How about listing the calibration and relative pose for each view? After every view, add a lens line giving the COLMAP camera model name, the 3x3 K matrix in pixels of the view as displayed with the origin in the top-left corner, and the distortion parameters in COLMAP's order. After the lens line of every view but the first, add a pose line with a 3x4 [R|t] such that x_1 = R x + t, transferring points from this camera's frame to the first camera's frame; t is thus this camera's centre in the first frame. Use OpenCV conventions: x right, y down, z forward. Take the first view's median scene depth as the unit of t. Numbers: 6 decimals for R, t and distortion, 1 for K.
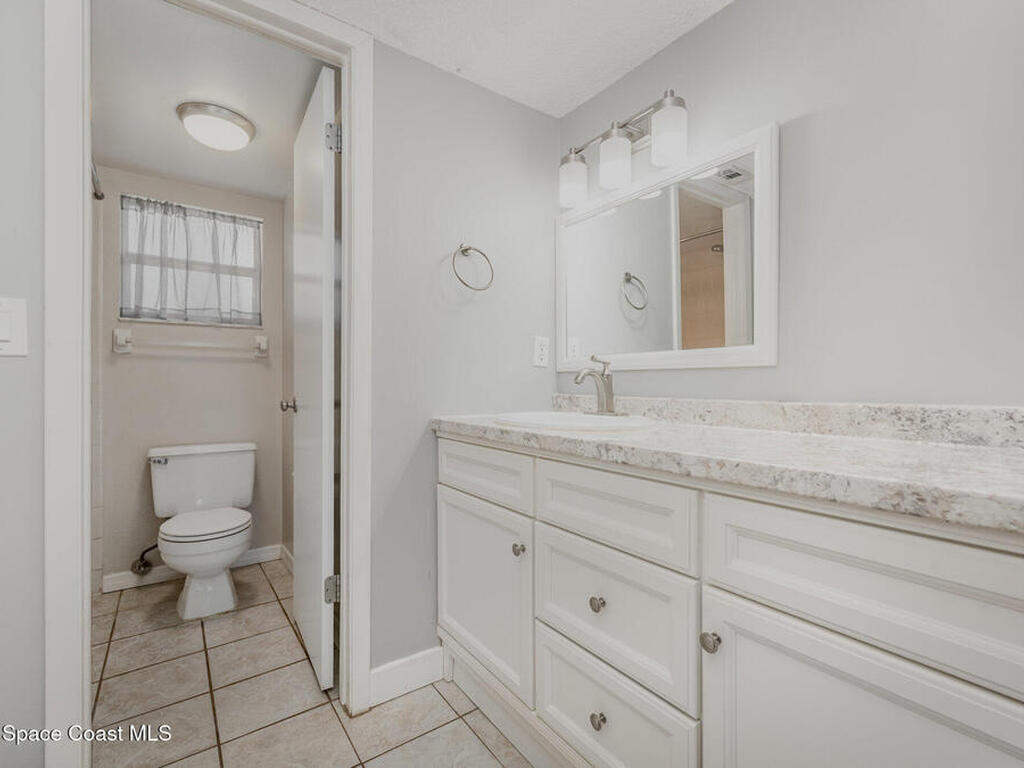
lens RADIAL K [[465.7, 0, 512.0], [0, 465.7, 384.0], [0, 0, 1]] dist [0.000705, 0.000060]
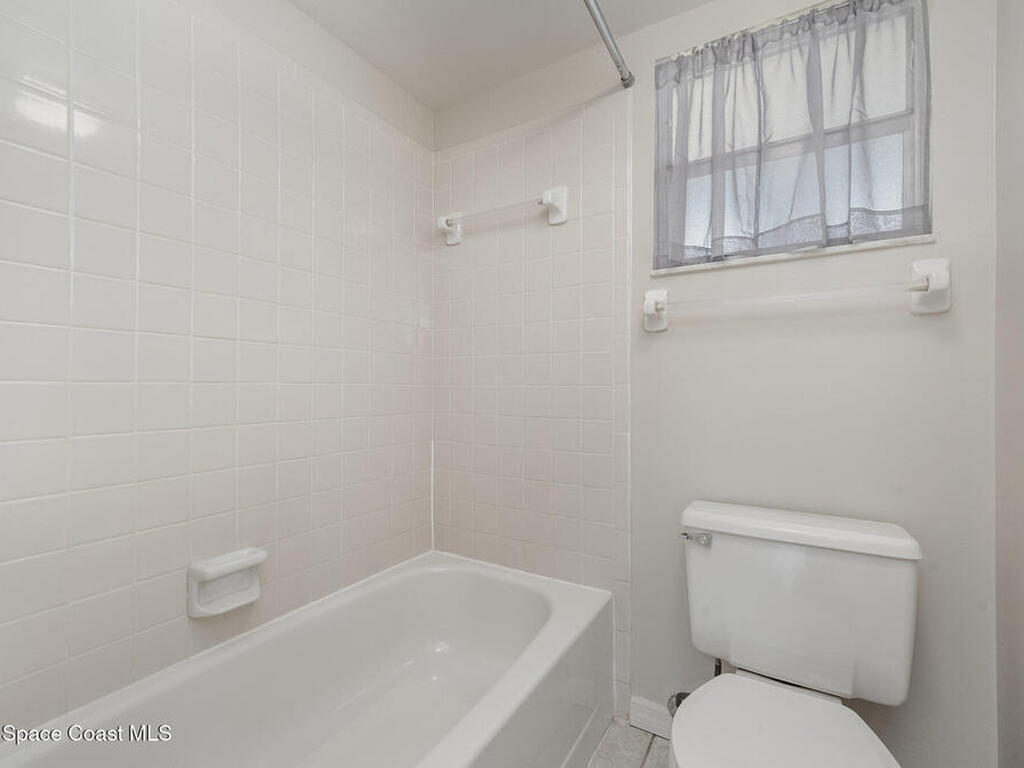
lens RADIAL K [[465.7, 0, 512.0], [0, 465.7, 384.0], [0, 0, 1]] dist [0.000705, 0.000060]
pose [[0.400888, 0.003574, -0.916120, -0.331794], [-0.003282, 0.999992, 0.002465, 0.000825], [0.916121, 0.002018, 0.400896, 0.539157]]
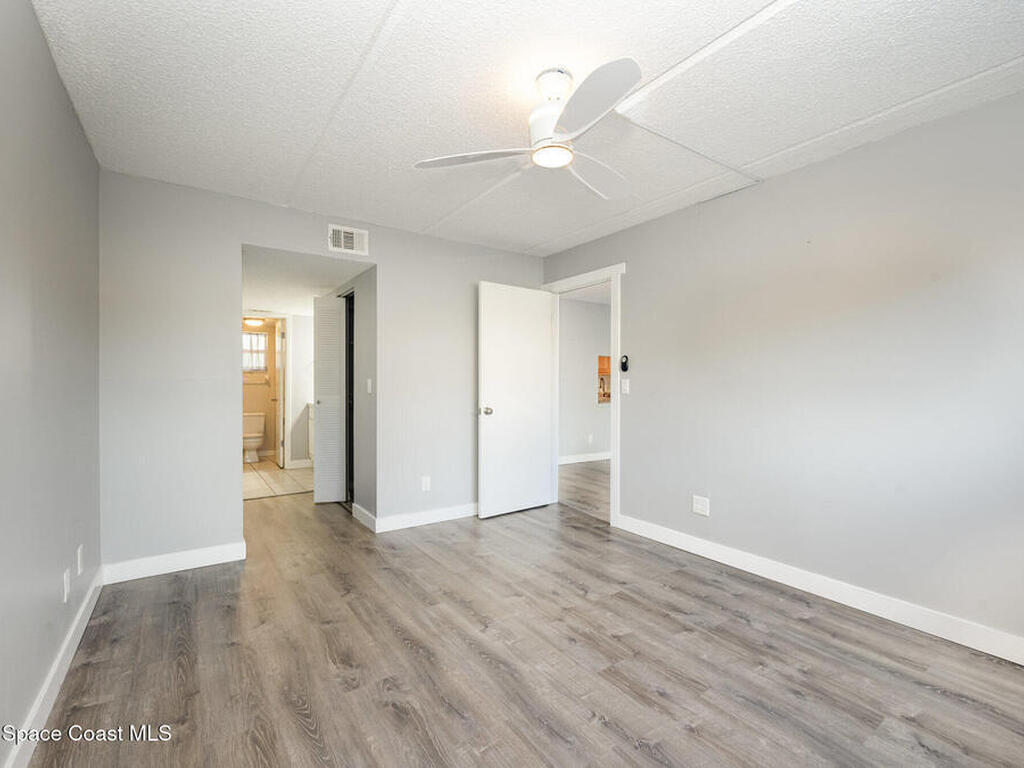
lens RADIAL K [[465.7, 0, 512.0], [0, 465.7, 384.0], [0, 0, 1]] dist [0.000705, 0.000060]
pose [[0.999771, 0.002489, -0.021266, 1.042056], [-0.002484, 0.999997, 0.000255, -0.057098], [0.021266, -0.000202, 0.999774, -1.854912]]
